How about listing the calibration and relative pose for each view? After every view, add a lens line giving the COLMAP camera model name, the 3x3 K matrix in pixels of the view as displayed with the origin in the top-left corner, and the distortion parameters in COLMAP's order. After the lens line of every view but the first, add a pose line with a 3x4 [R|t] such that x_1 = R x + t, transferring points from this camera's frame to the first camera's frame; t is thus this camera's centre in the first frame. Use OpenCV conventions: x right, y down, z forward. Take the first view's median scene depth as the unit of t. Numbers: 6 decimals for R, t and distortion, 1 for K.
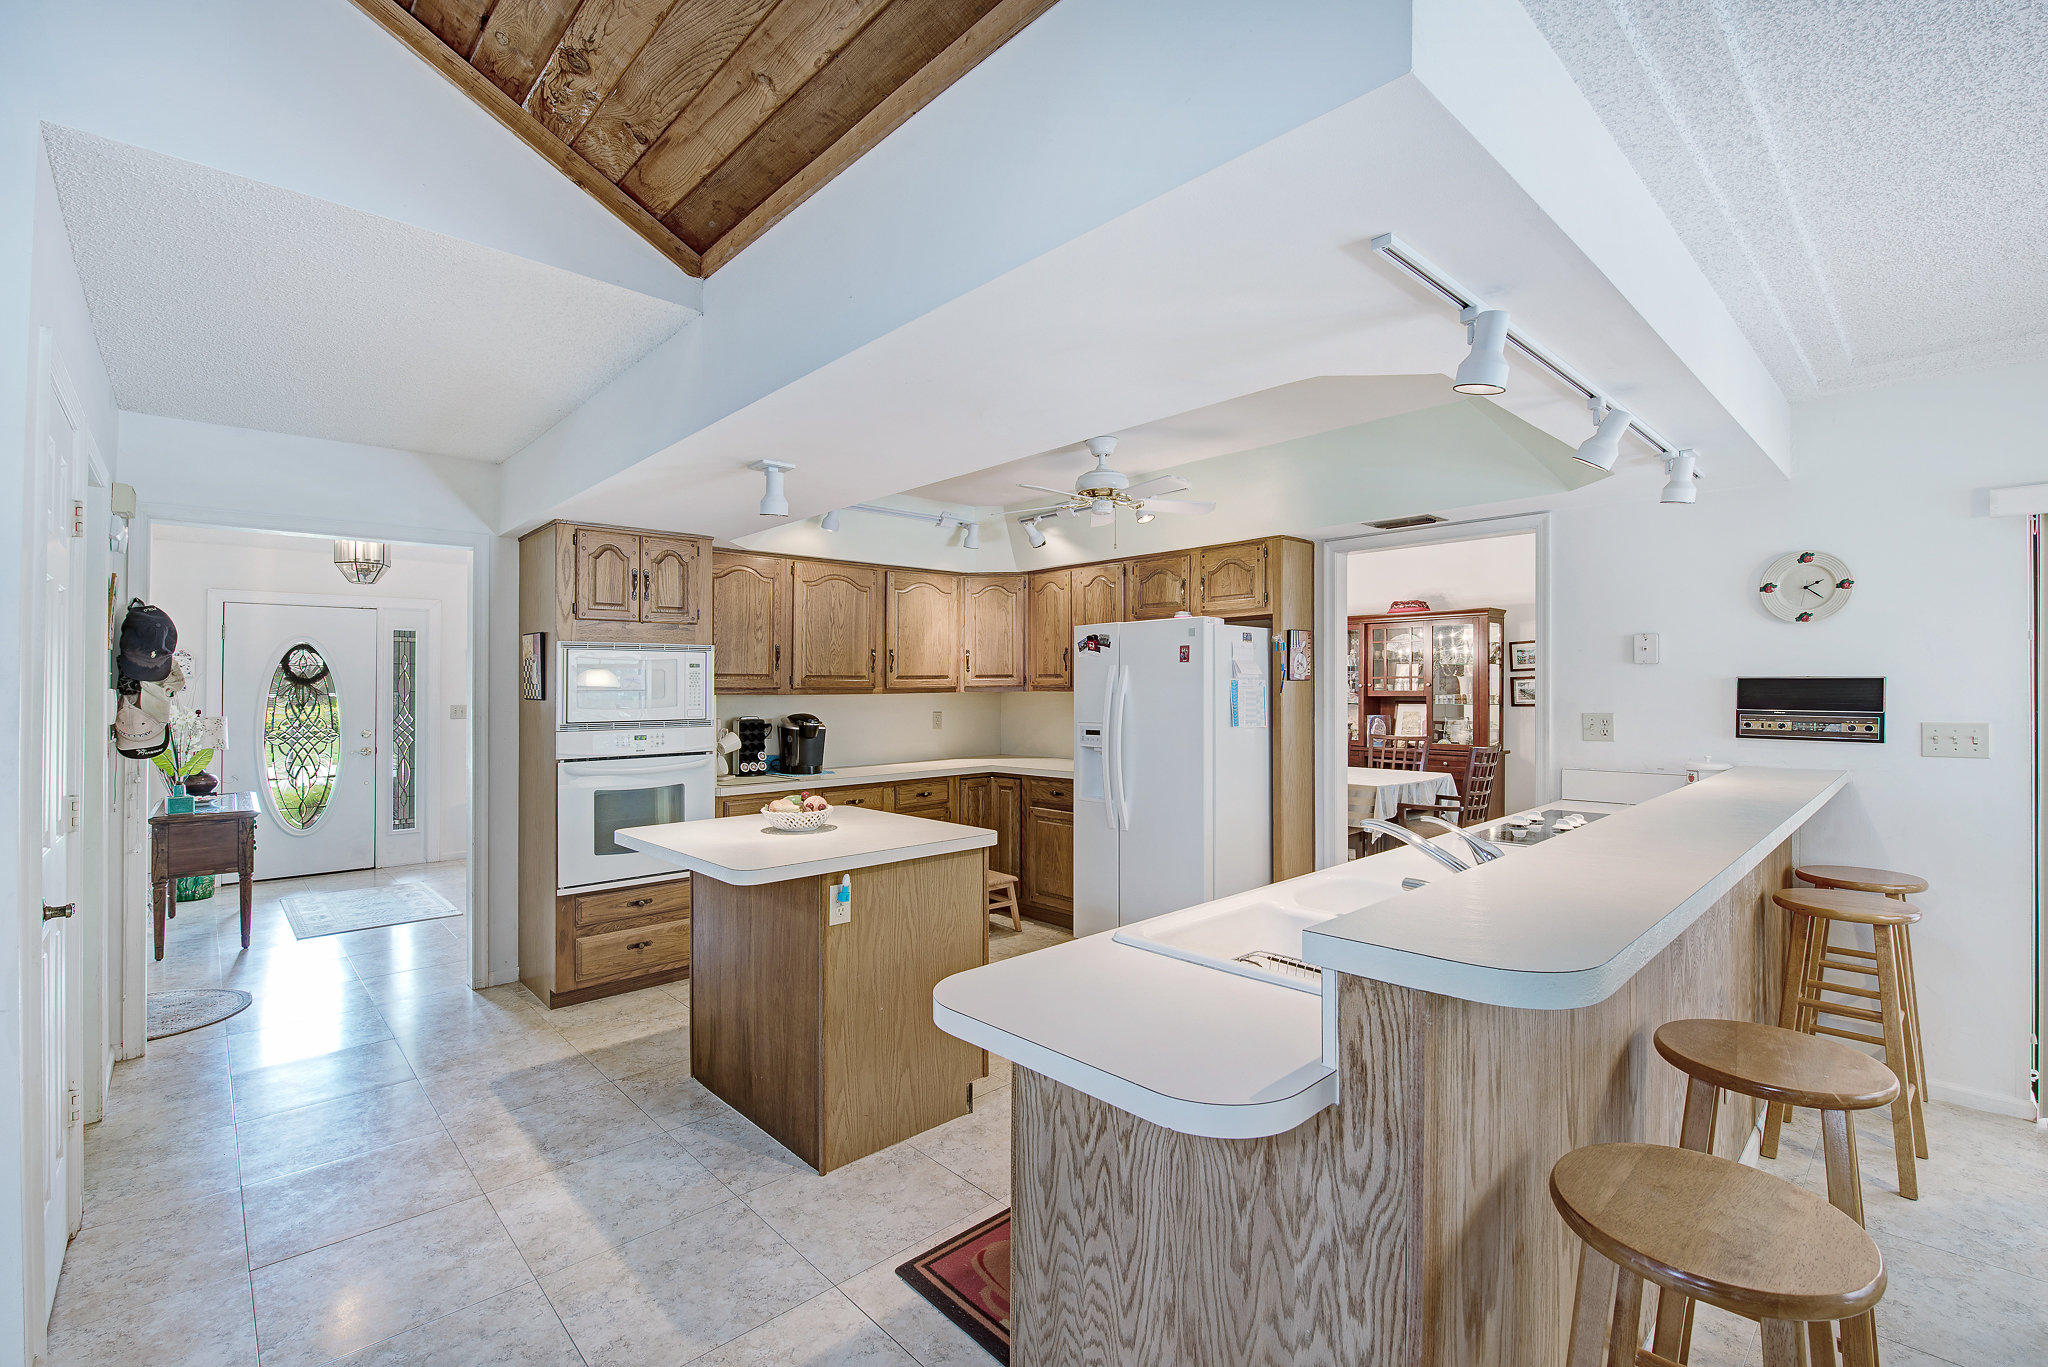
lens RADIAL K [[886.5, 0, 1025.1], [0, 886.5, 660.0], [0, 0, 1]] dist [-0.001521, -0.000190]
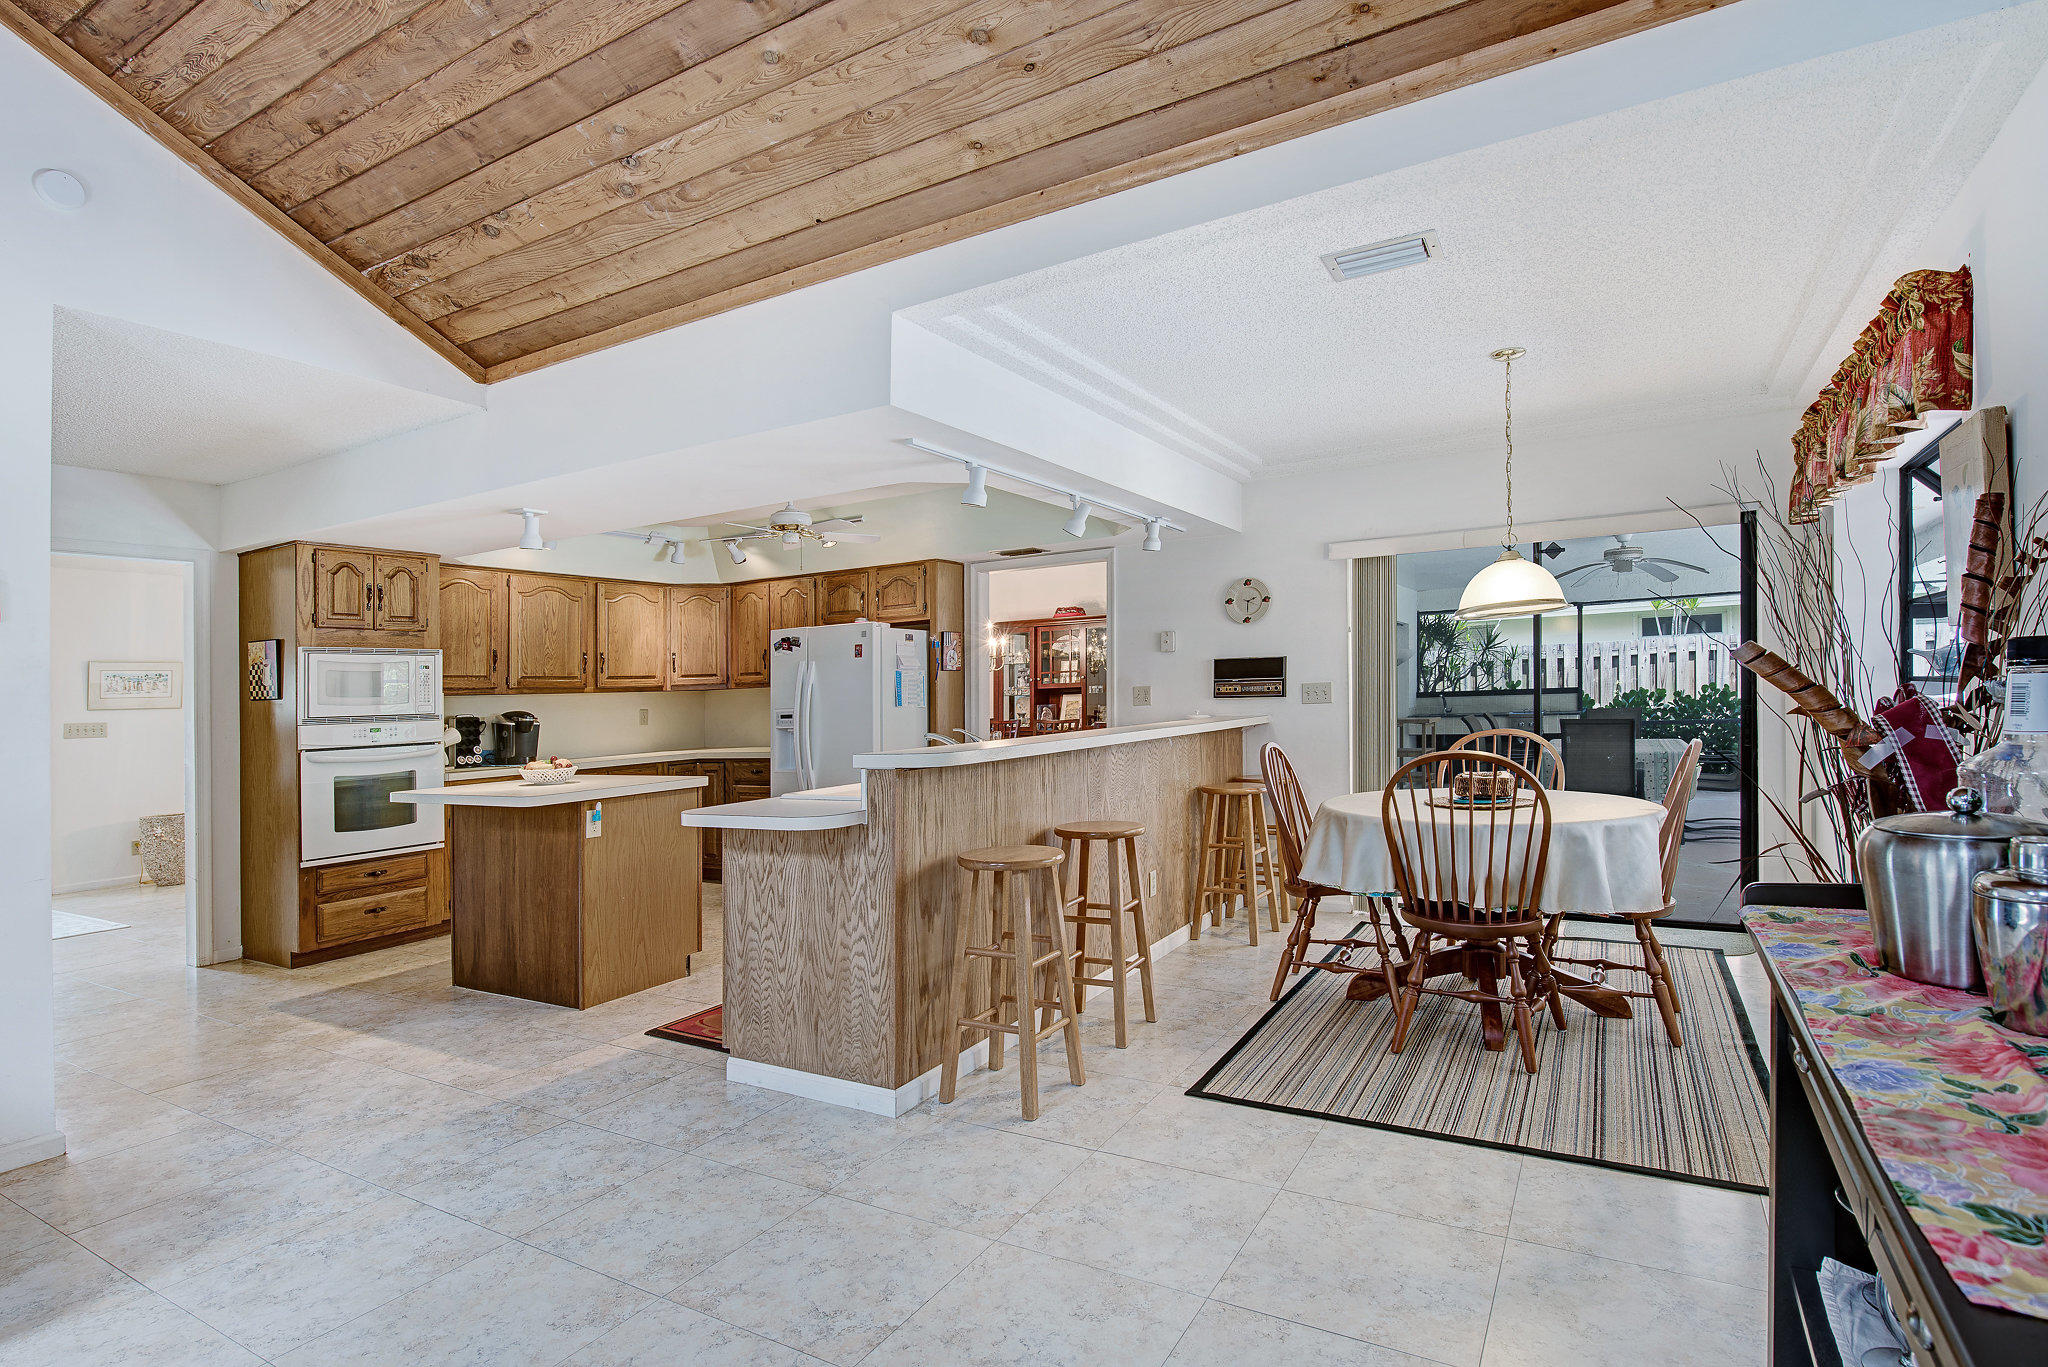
lens RADIAL K [[998.9, 0, 1062.0], [0, 998.9, 613.0], [0, 0, 1]] dist [-0.002556, -0.000383]
pose [[0.947920, -0.003315, 0.318492, -0.001824], [0.021534, 0.998325, -0.053702, 0.020849], [-0.317780, 0.057764, 0.946403, -0.435569]]
